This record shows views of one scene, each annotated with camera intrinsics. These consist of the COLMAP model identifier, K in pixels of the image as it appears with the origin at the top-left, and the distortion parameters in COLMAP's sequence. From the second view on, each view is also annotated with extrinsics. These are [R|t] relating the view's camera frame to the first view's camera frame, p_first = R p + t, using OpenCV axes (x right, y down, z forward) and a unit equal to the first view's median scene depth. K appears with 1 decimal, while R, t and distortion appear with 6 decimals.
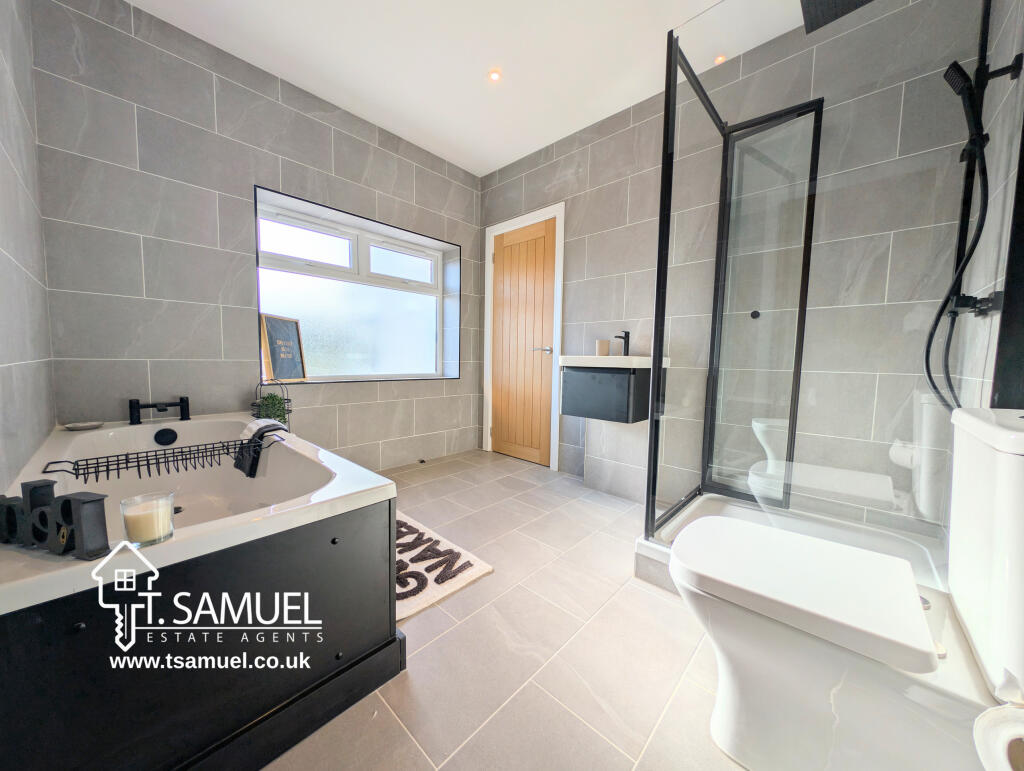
lens RADIAL K [[369.8, 0, 510.0], [0, 369.8, 386.1], [0, 0, 1]] dist [-0.000512, -0.000097]
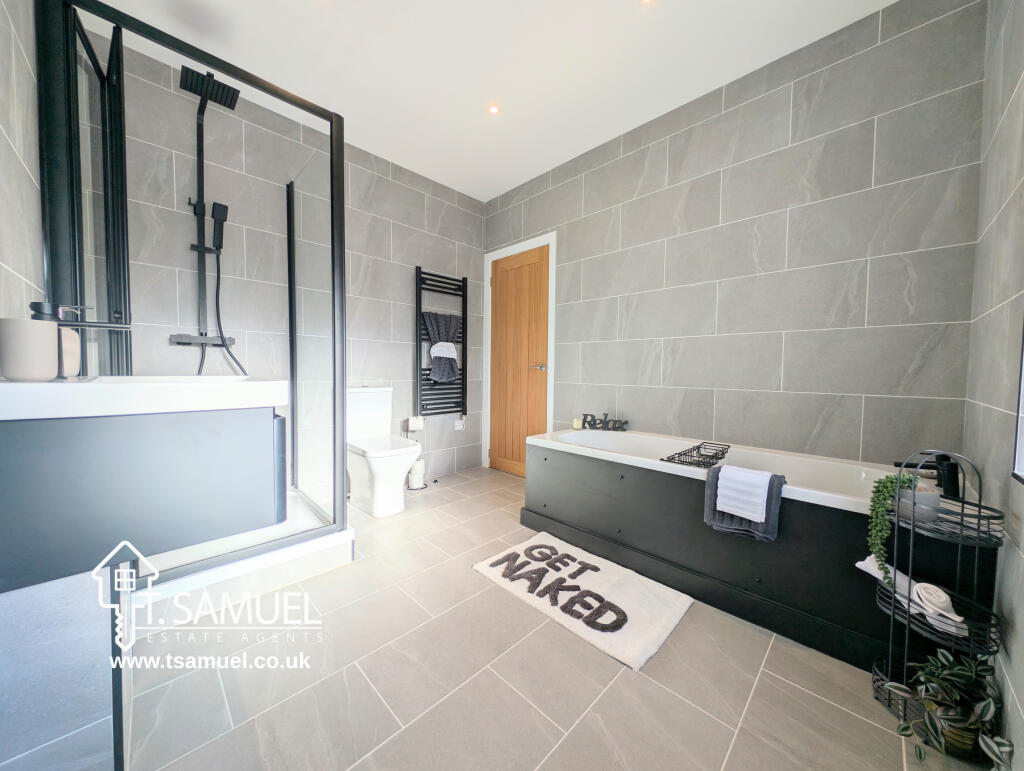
lens RADIAL K [[369.8, 0, 510.0], [0, 369.8, 386.1], [0, 0, 1]] dist [-0.000512, -0.000097]
pose [[-0.998493, -0.041057, 0.036406, -0.175090], [-0.036216, 0.991508, 0.124902, -0.193819], [-0.041225, 0.123395, -0.991501, 1.995981]]
